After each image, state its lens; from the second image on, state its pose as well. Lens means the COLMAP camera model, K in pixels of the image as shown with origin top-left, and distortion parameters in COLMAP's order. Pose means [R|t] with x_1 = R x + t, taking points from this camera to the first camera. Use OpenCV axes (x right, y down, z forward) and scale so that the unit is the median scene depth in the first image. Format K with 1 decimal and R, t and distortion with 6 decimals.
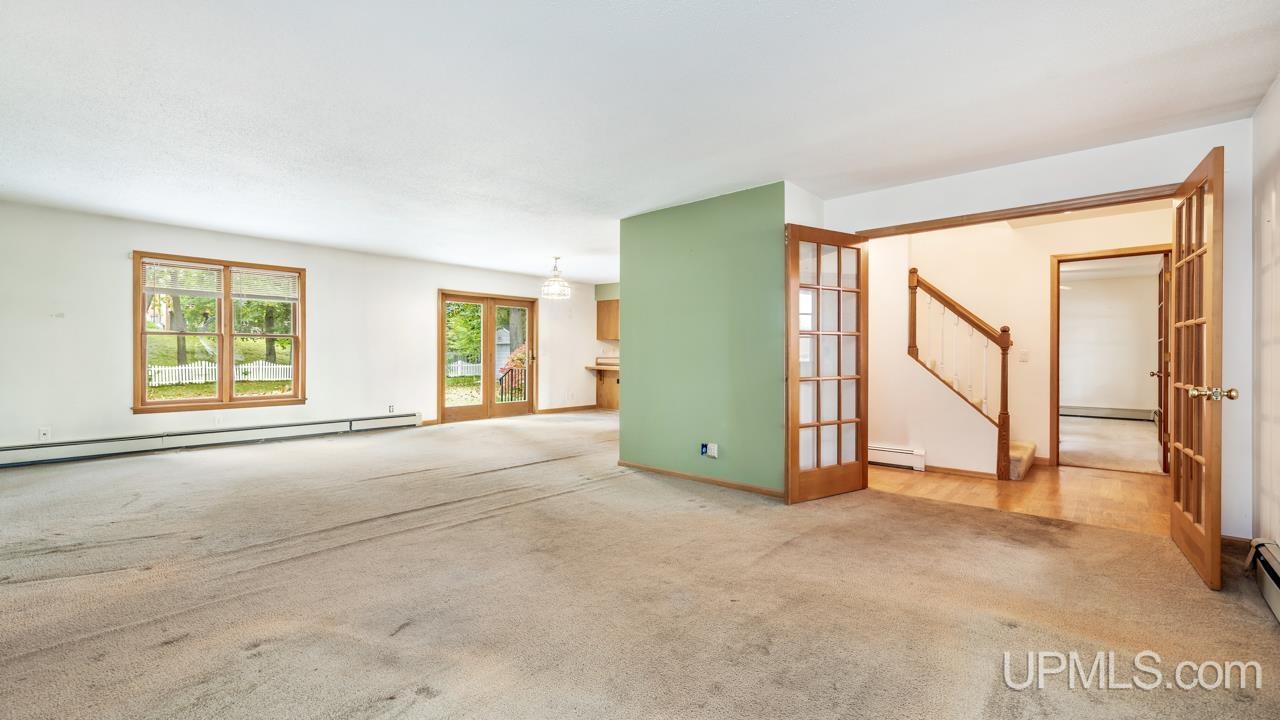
lens RADIAL K [[541.4, 0, 634.9], [0, 541.4, 353.2], [0, 0, 1]] dist [-0.000847, -0.000036]
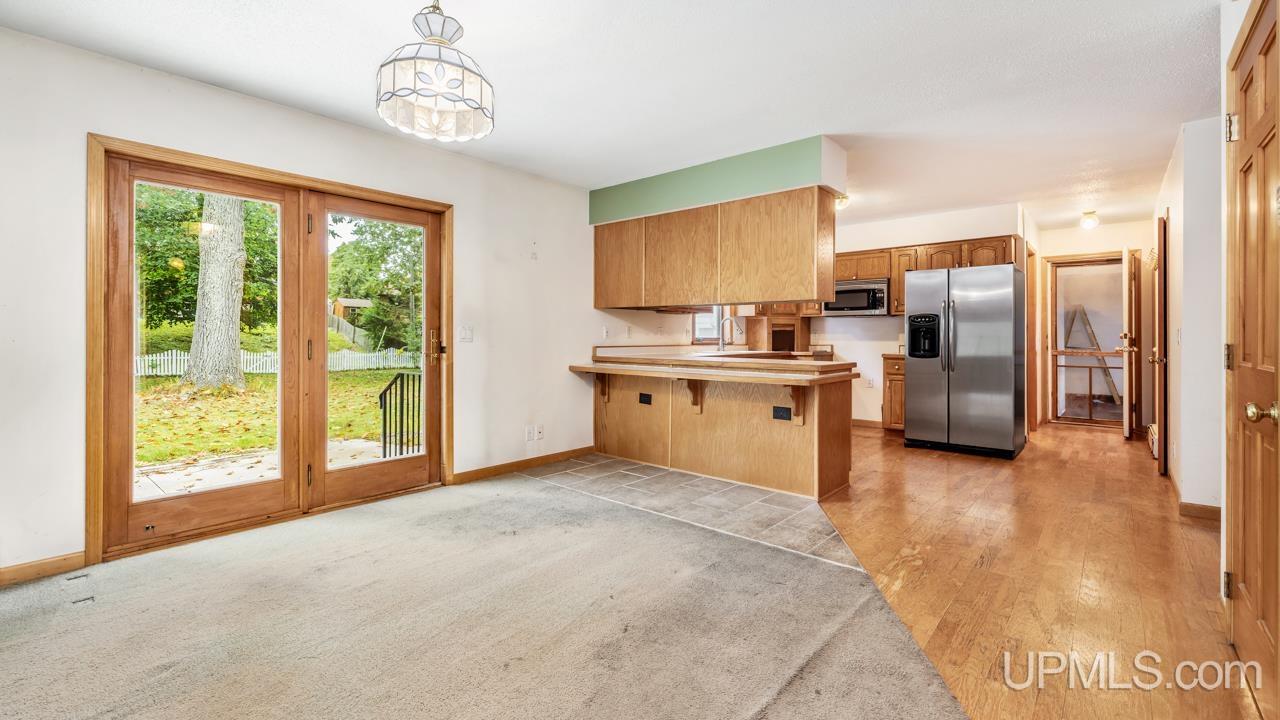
lens RADIAL K [[540.3, 0, 644.6], [0, 540.3, 336.2], [0, 0, 1]] dist [0.000729, 0.000075]
pose [[0.999804, -0.006773, 0.018624, -0.038028], [0.006834, 0.999972, -0.003189, 0.001955], [-0.018601, 0.003315, 0.999821, 0.565398]]
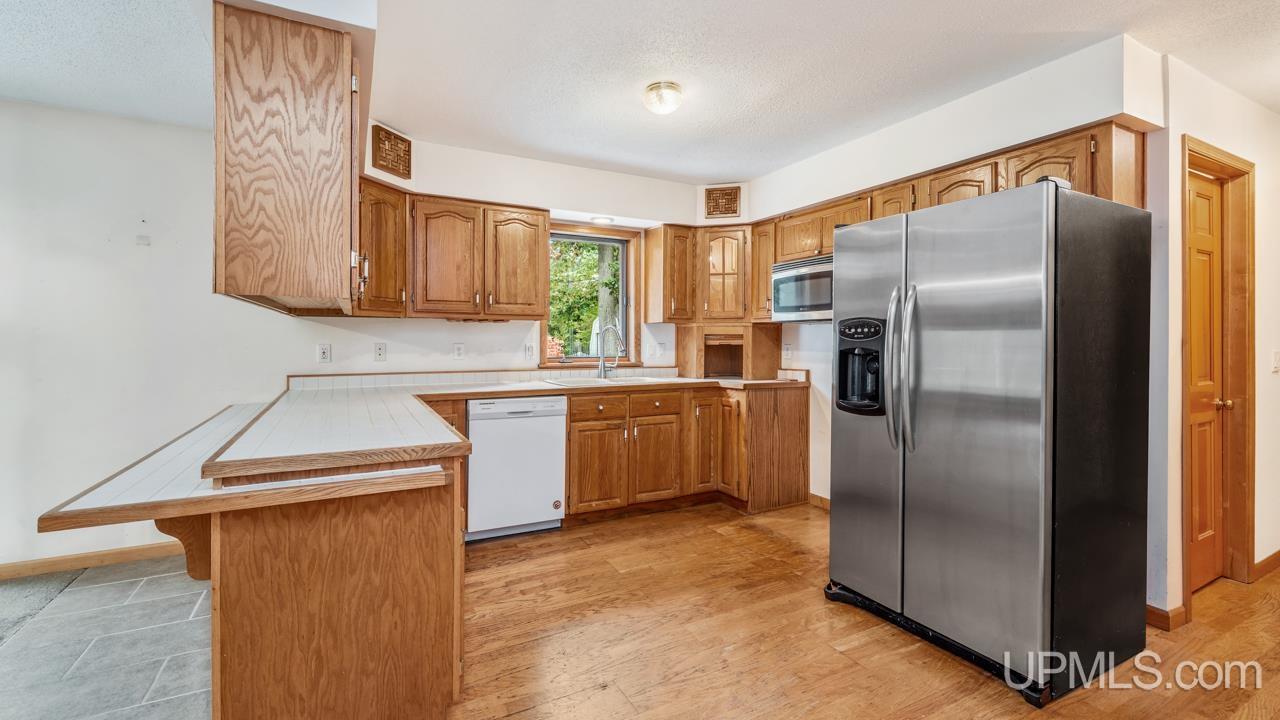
lens RADIAL K [[541.4, 0, 634.9], [0, 541.4, 353.2], [0, 0, 1]] dist [-0.000847, -0.000036]
pose [[0.939254, 0.000763, -0.343223, 0.243714], [0.006776, 0.999761, 0.020766, -0.009986], [0.343157, -0.021830, 0.939024, 0.839372]]
